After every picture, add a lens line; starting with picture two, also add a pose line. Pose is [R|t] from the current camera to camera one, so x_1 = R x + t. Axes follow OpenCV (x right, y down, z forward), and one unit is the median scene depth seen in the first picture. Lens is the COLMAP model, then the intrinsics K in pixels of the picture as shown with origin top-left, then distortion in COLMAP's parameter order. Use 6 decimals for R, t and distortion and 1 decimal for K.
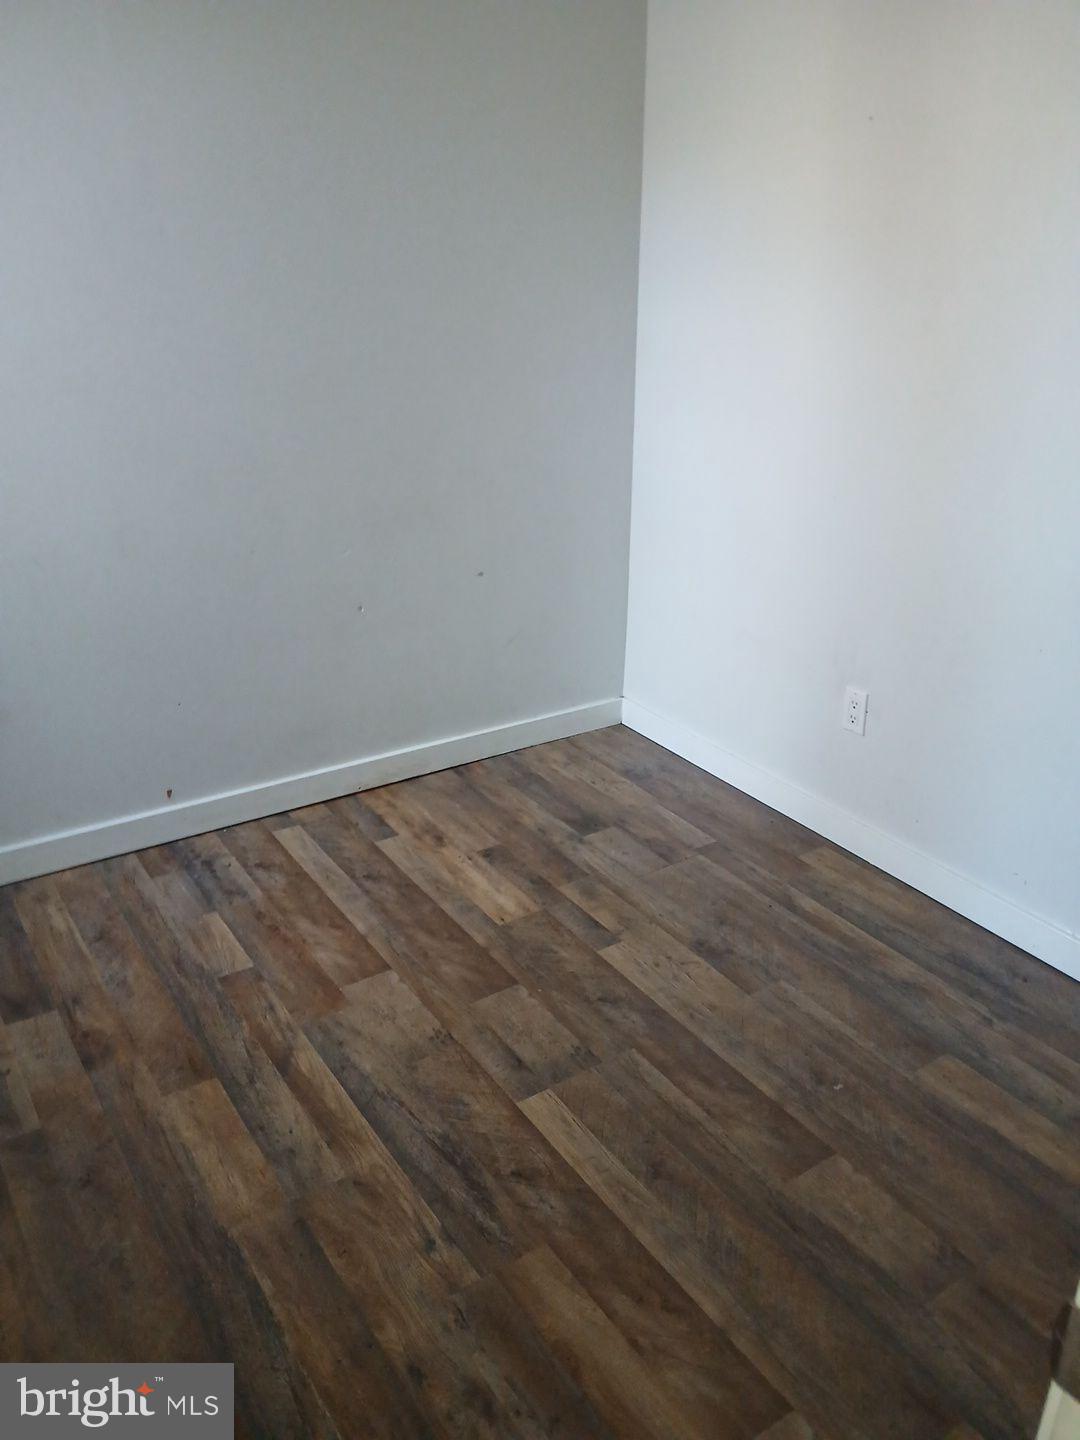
lens RADIAL K [[1140.3, 0, 542.7], [0, 1140.3, 719.8], [0, 0, 1]] dist [0.046177, -0.084237]
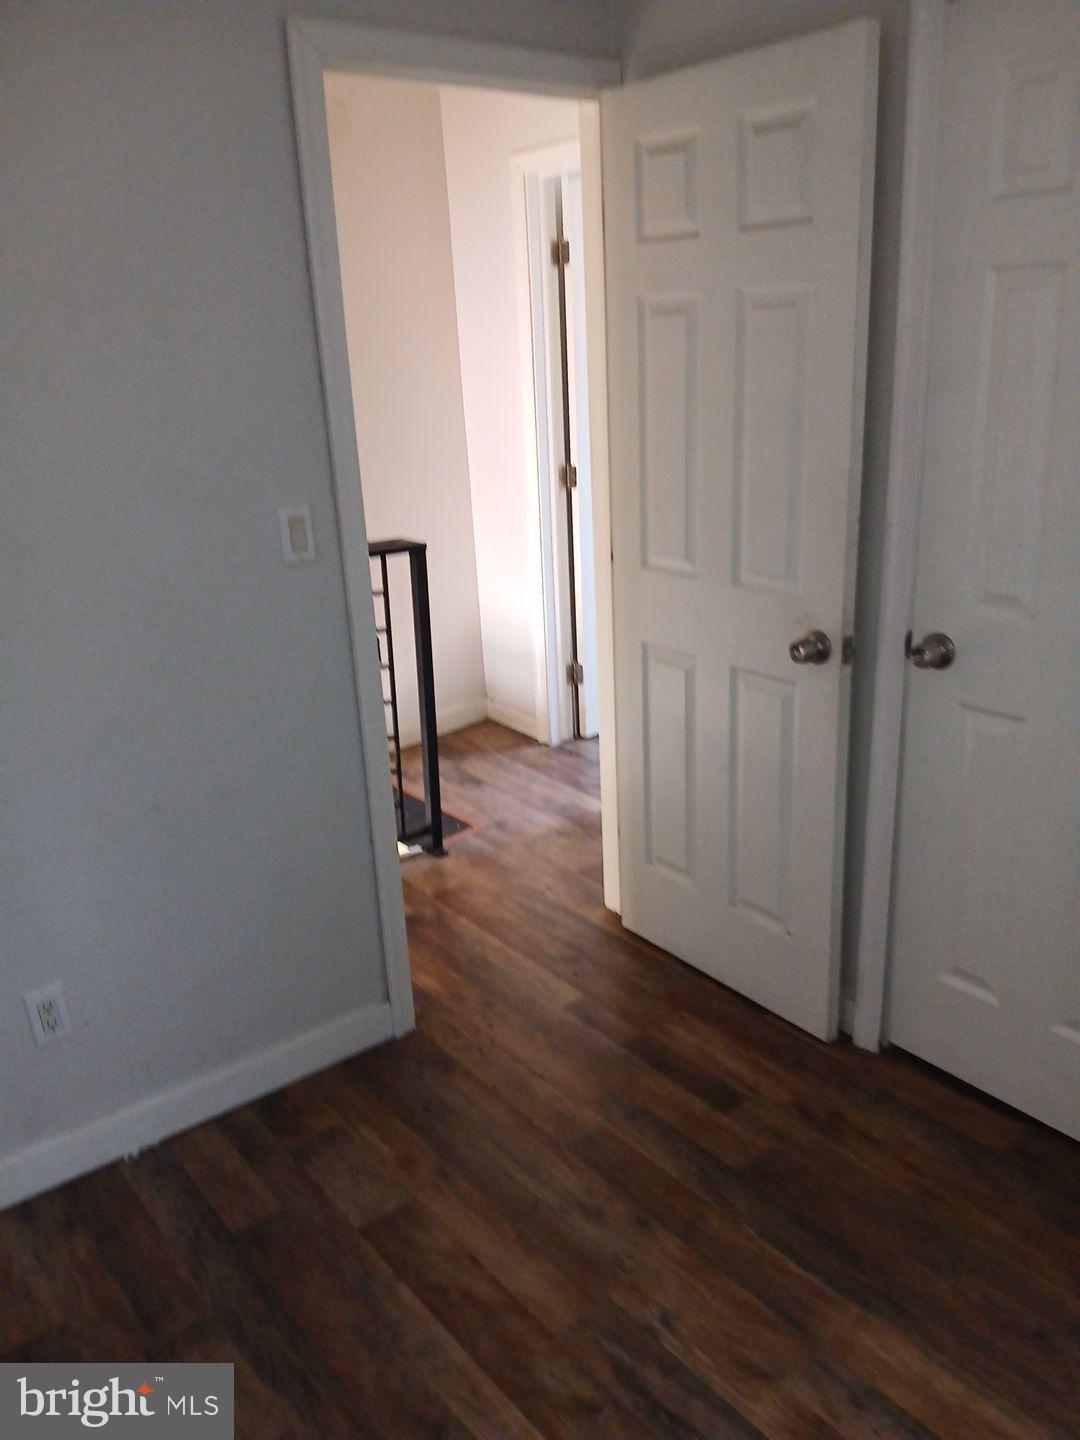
lens RADIAL K [[1140.3, 0, 543.4], [0, 1140.3, 718.2], [0, 0, 1]] dist [0.046177, -0.084237]
pose [[-0.996960, 0.043219, -0.064834, 0.054572], [-0.008043, 0.770543, 0.637338, -0.612382], [0.077502, 0.635921, -0.767852, 1.416500]]
